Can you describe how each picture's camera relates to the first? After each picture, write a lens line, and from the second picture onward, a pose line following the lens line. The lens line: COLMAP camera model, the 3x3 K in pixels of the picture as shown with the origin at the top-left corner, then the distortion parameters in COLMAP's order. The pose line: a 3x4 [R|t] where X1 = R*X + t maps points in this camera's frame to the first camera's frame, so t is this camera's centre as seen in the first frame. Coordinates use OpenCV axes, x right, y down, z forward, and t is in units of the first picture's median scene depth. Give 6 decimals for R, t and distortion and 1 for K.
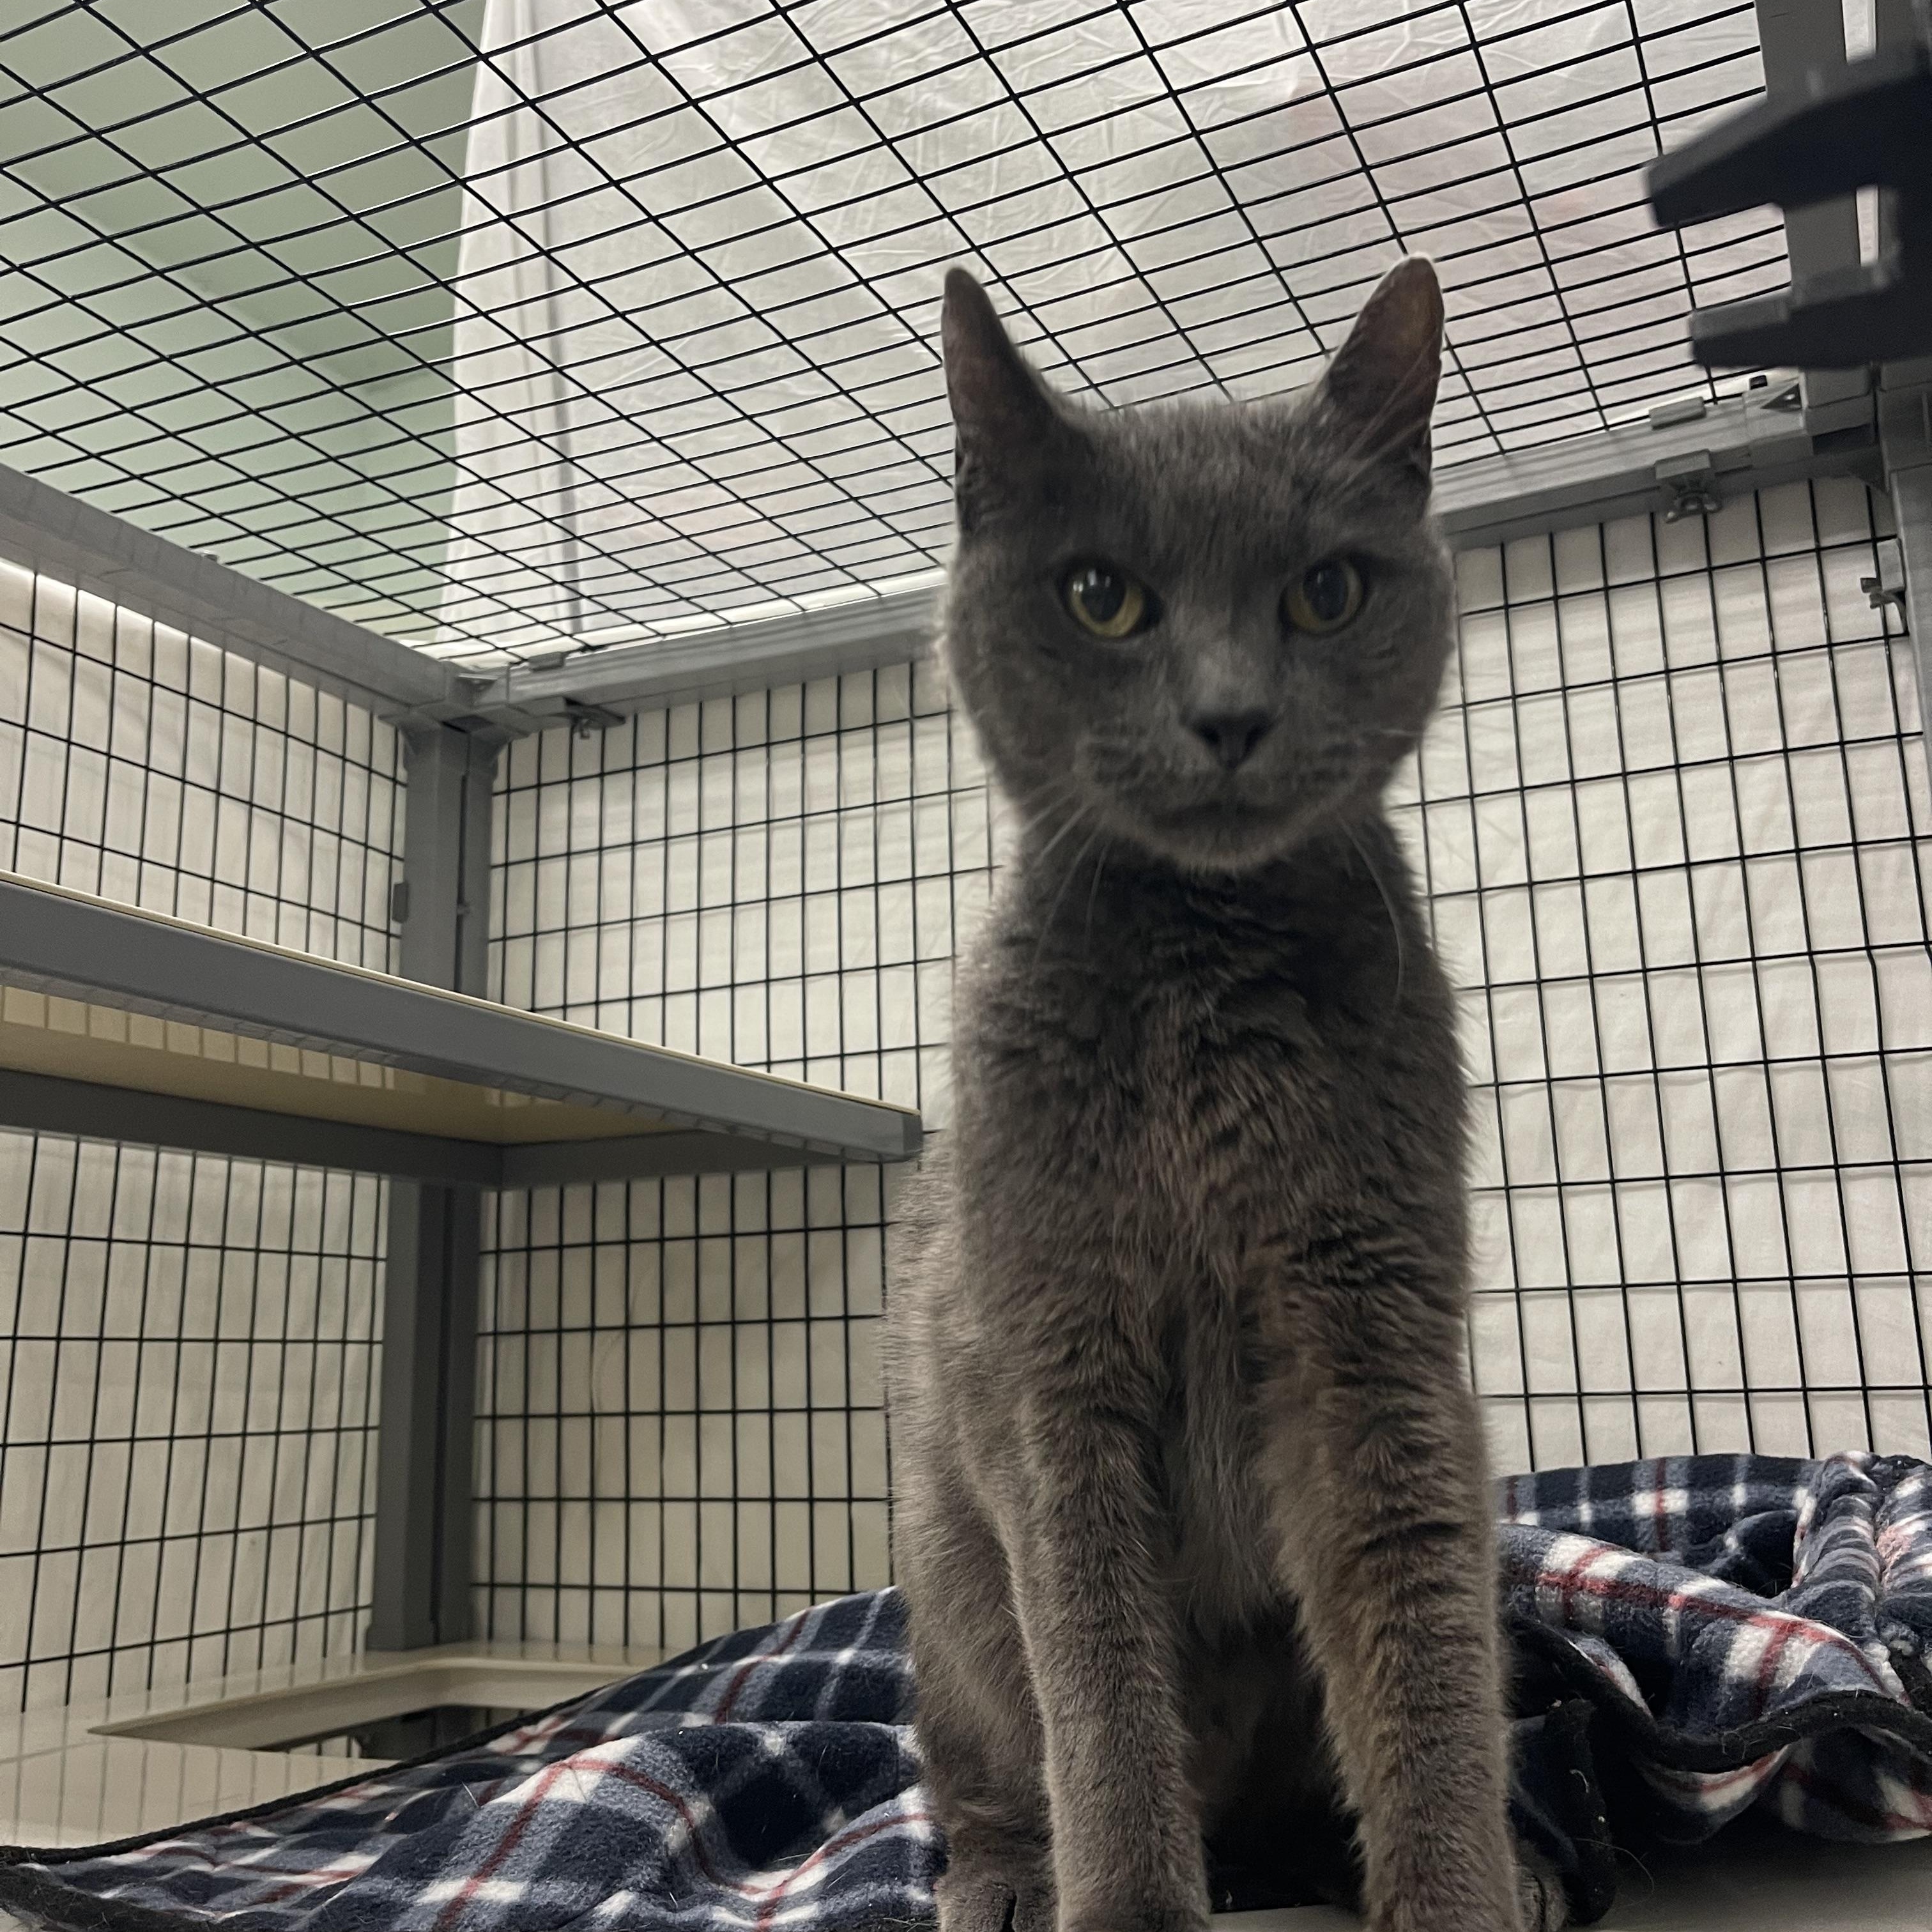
lens RADIAL K [[2027.4, 0, 984.3], [0, 2027.4, 967.0], [0, 0, 1]] dist [0.014527, 0.000000]
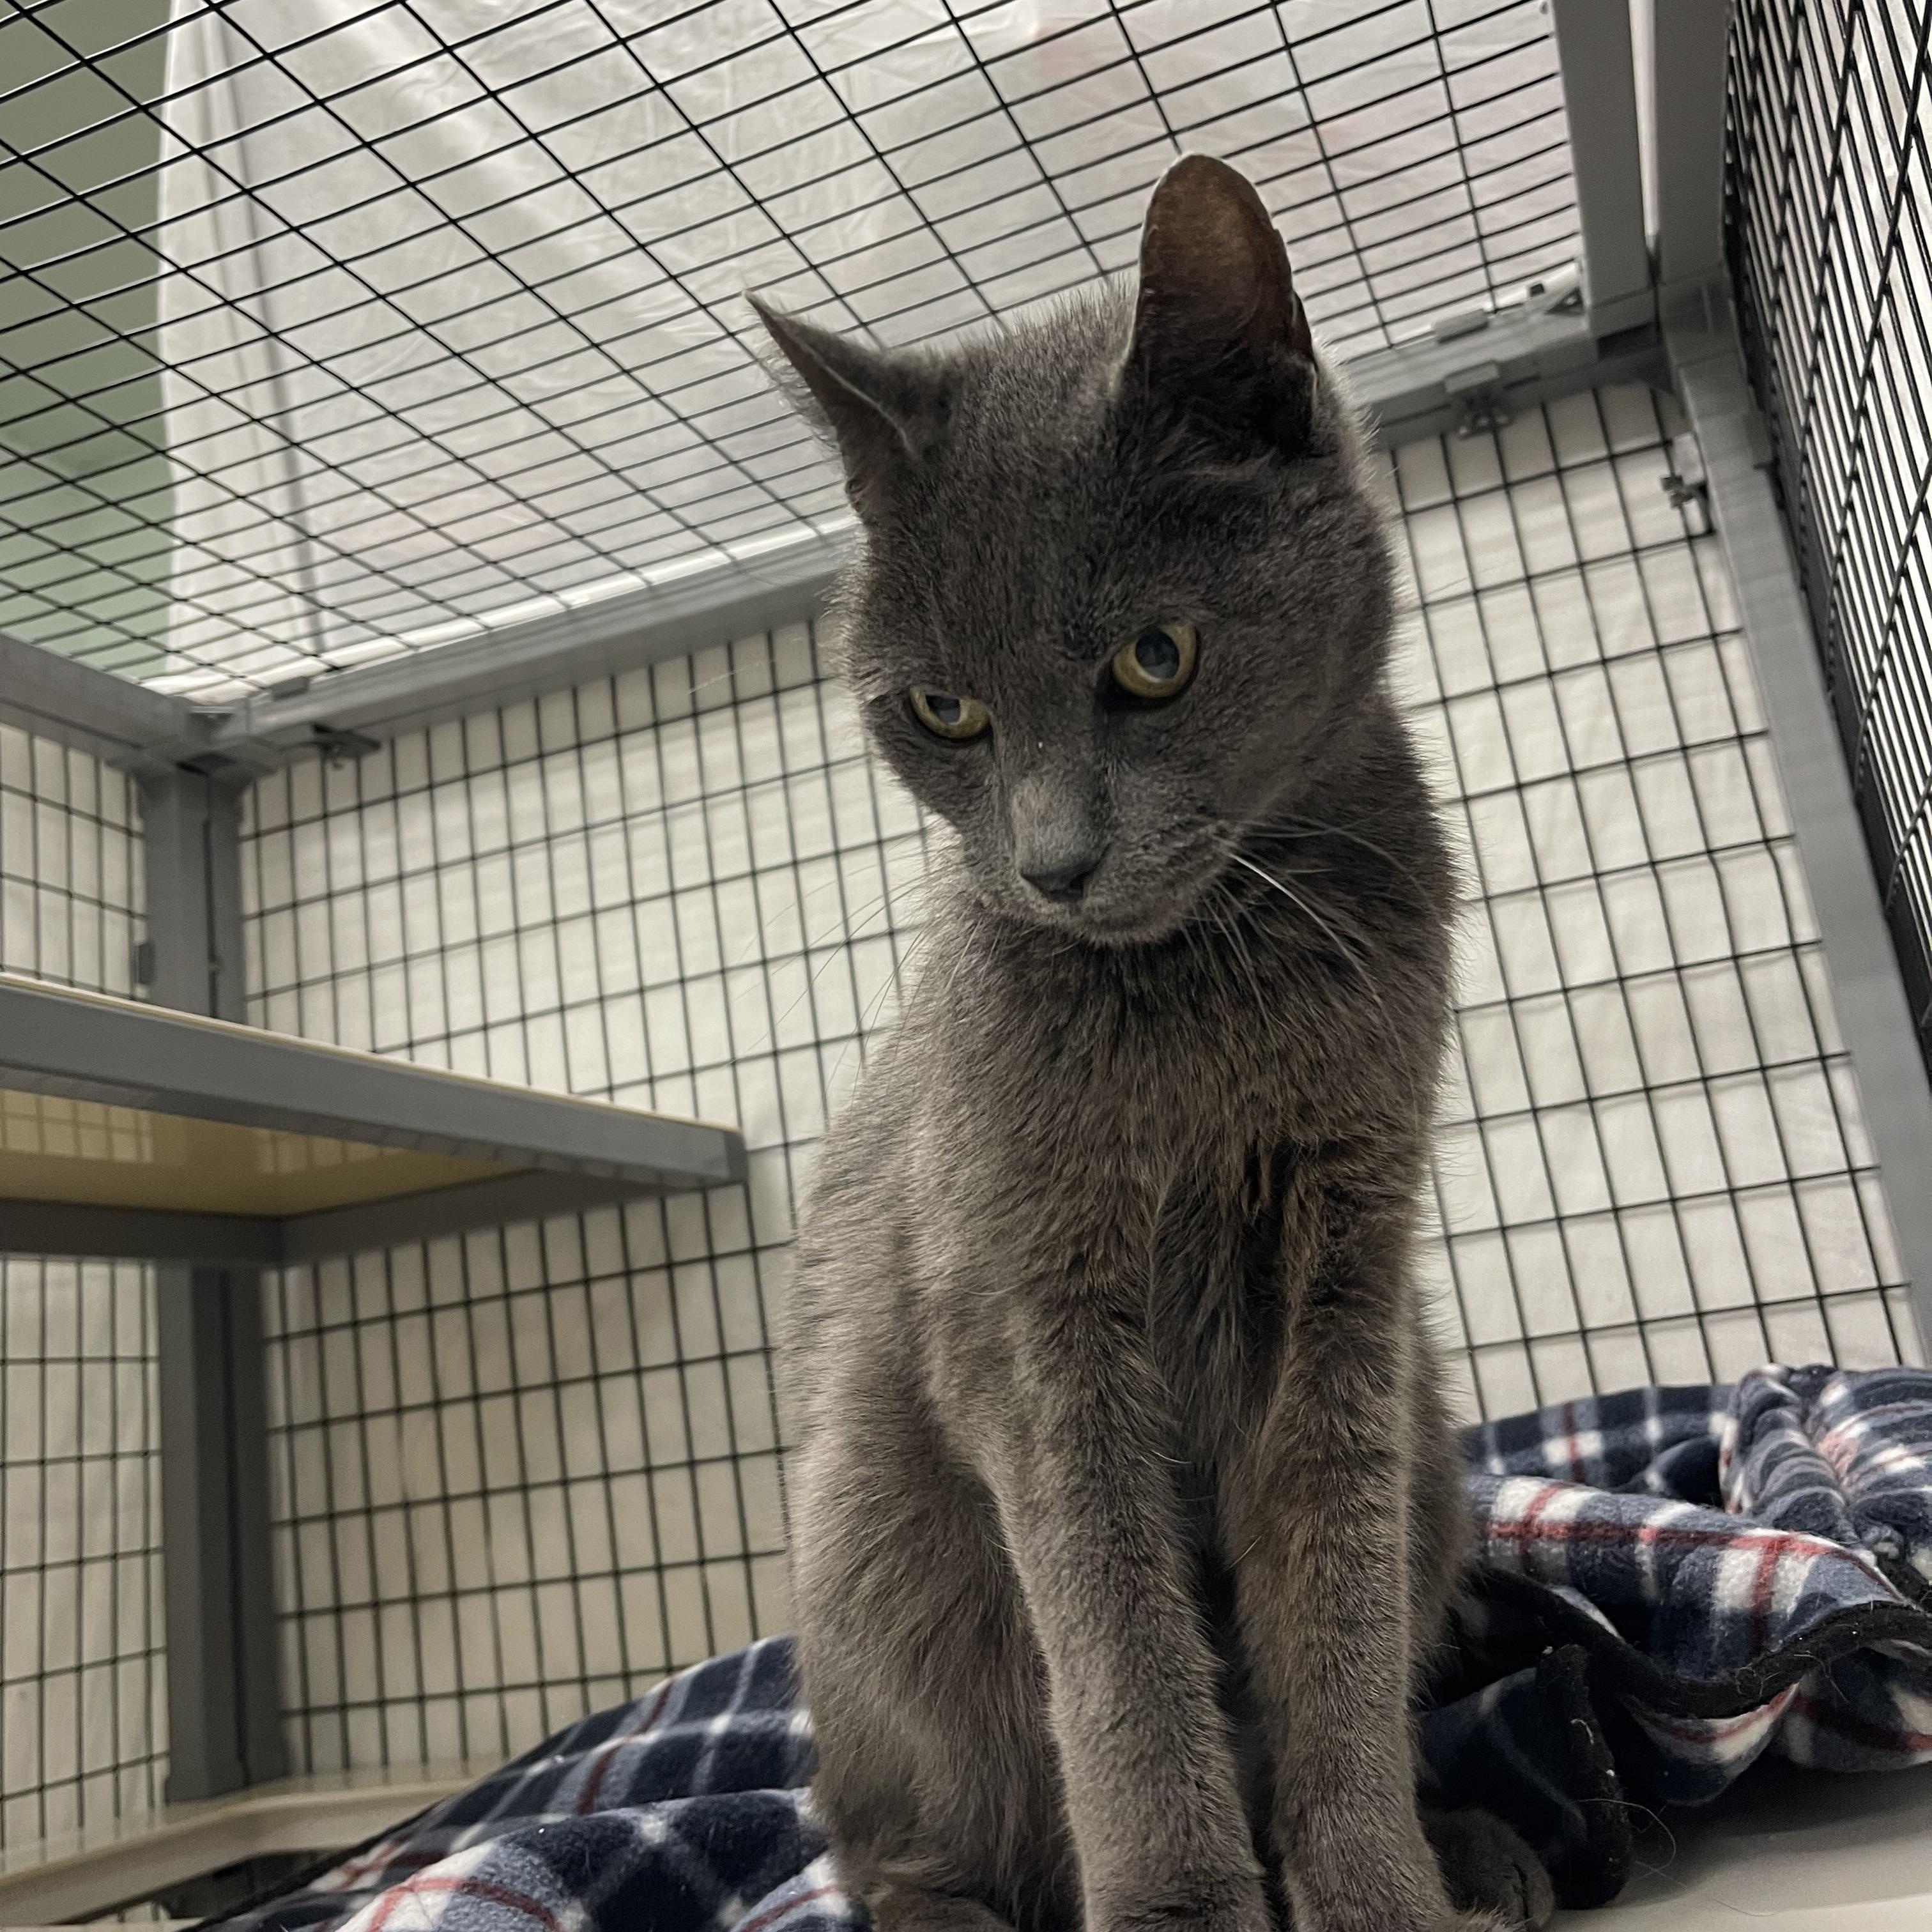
lens RADIAL K [[2027.4, 0, 986.4], [0, 2027.4, 915.7], [0, 0, 1]] dist [0.014527, 0.000000]
pose [[0.990142, -0.088508, 0.108563, -0.013350], [0.094083, 0.994438, -0.047342, 0.030169], [-0.103769, 0.057089, 0.992962, 0.065977]]
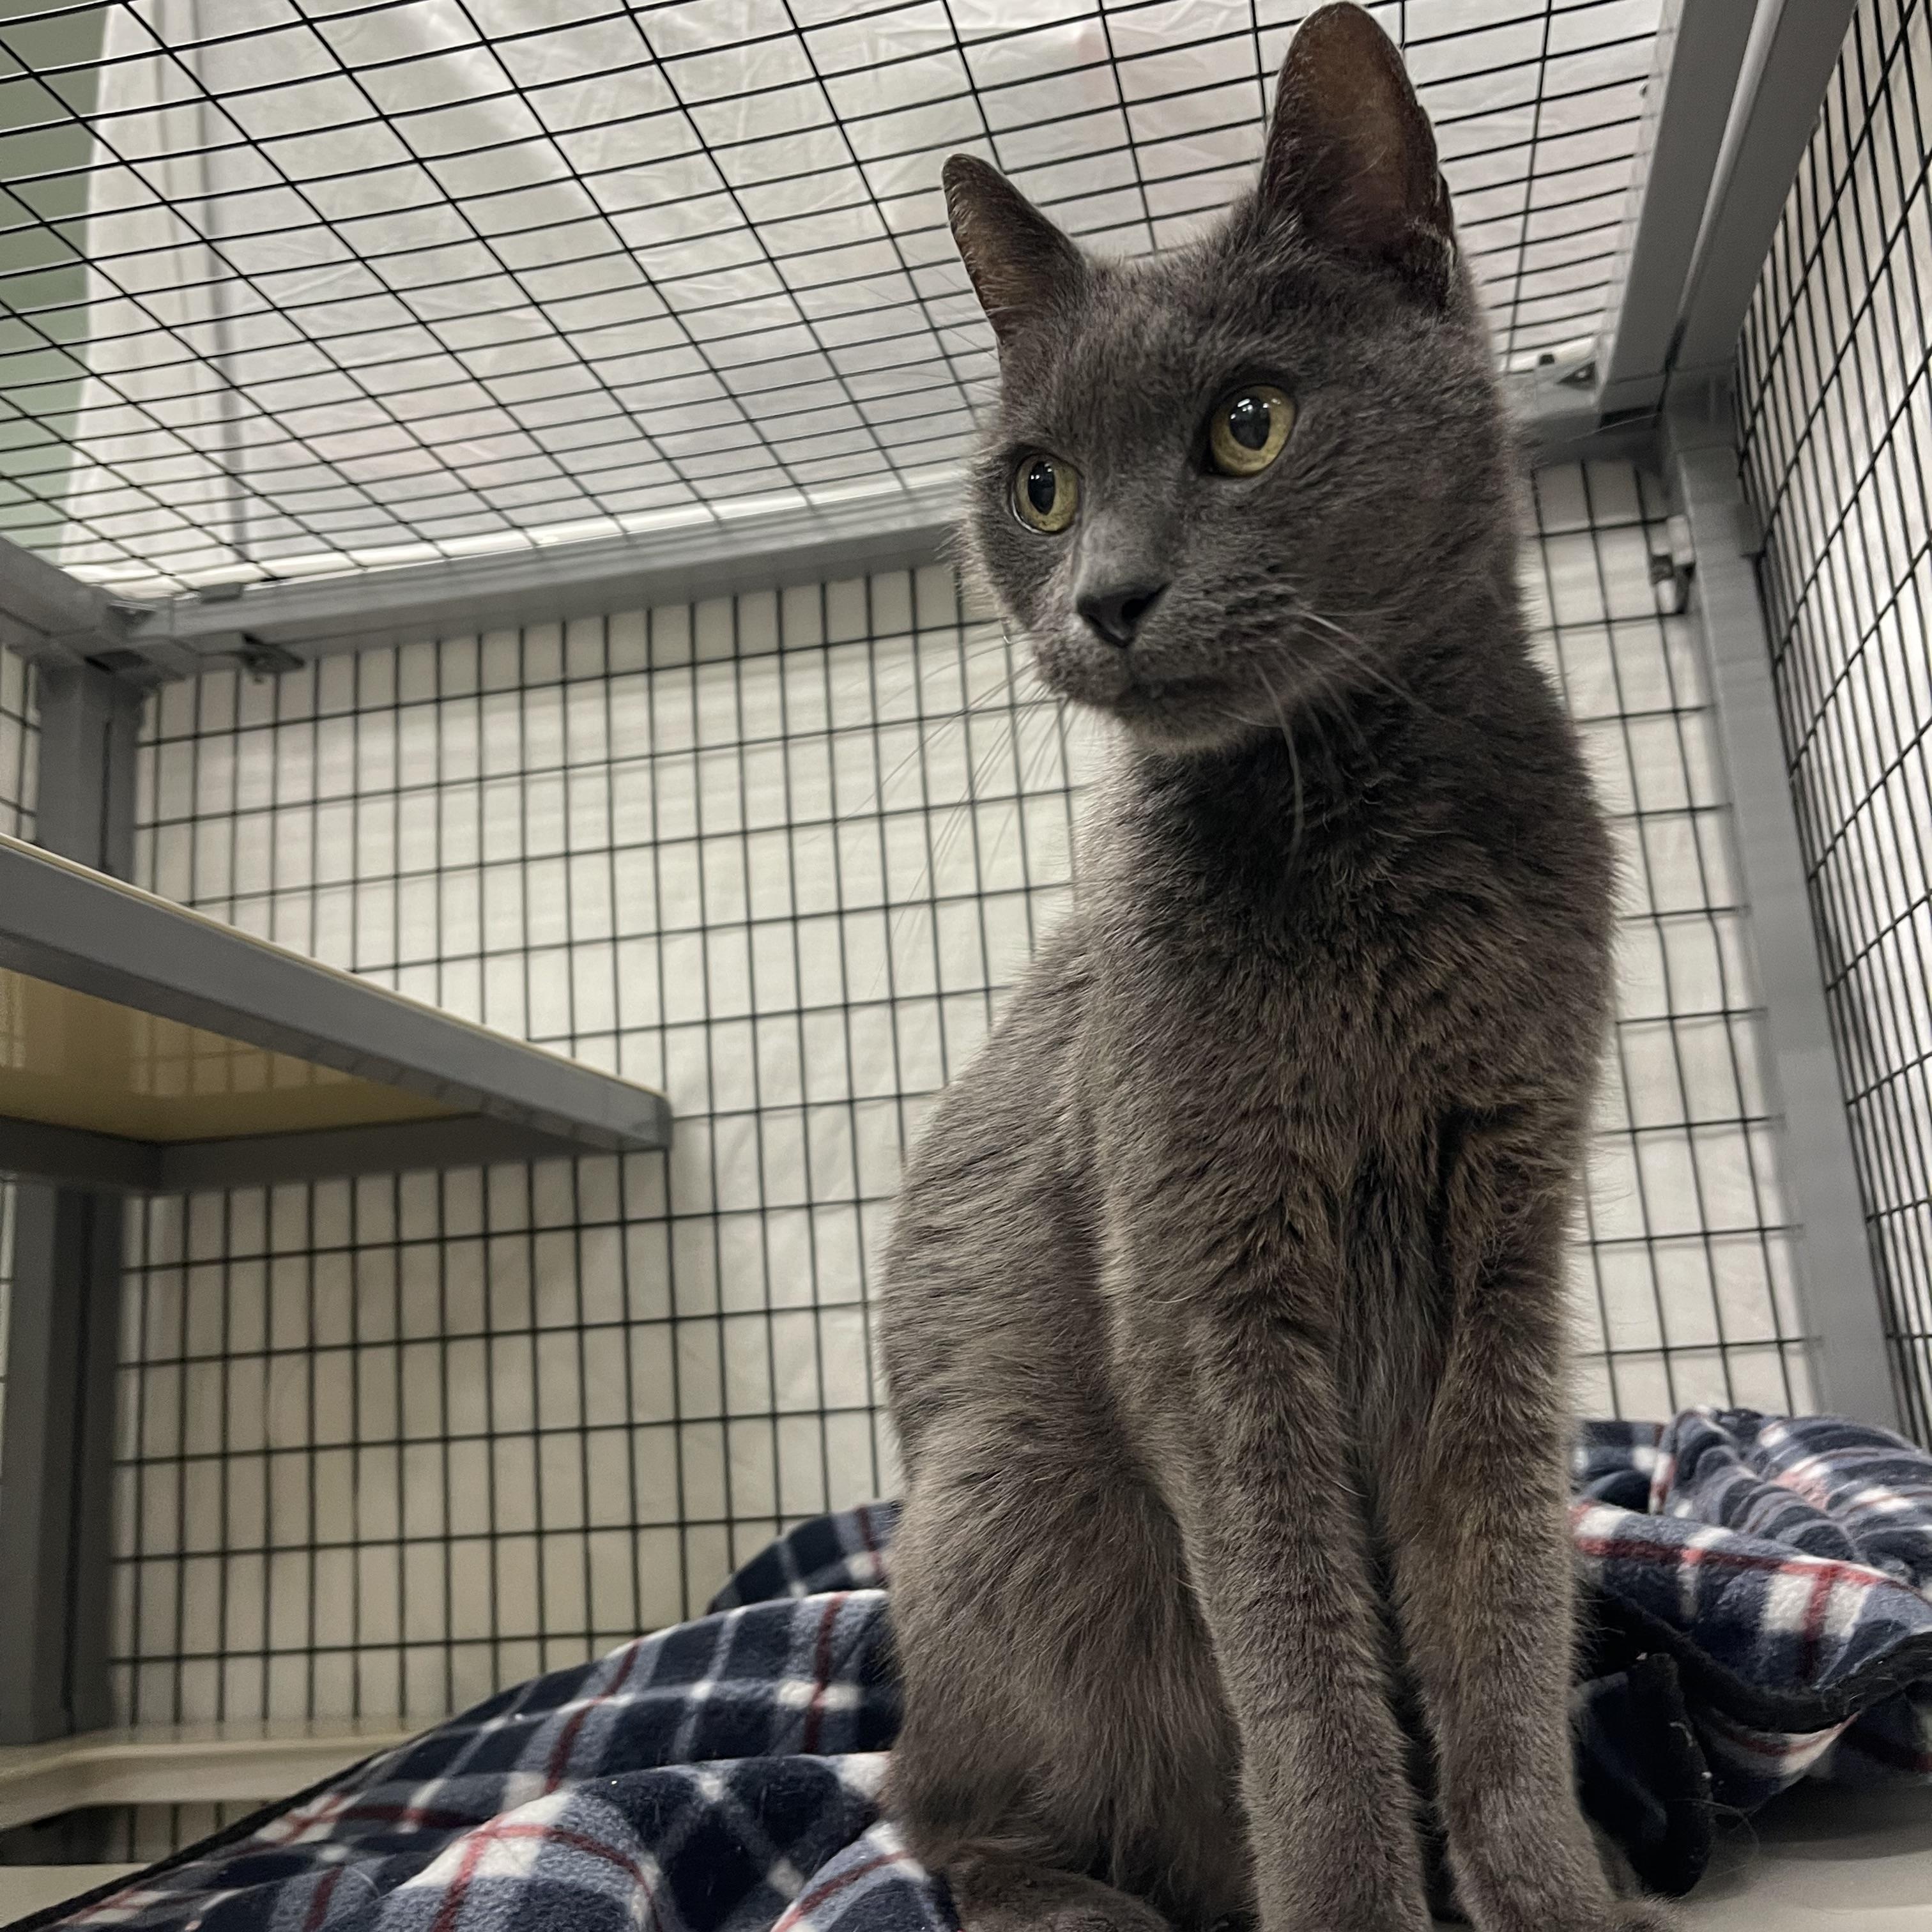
lens RADIAL K [[2027.4, 0, 988.3], [0, 2027.4, 935.3], [0, 0, 1]] dist [0.014527, 0.000000]
pose [[0.971759, 0.011425, 0.235700, -0.113679], [-0.003269, 0.999383, -0.034964, 0.032460], [-0.235954, 0.033206, 0.971197, 0.082152]]
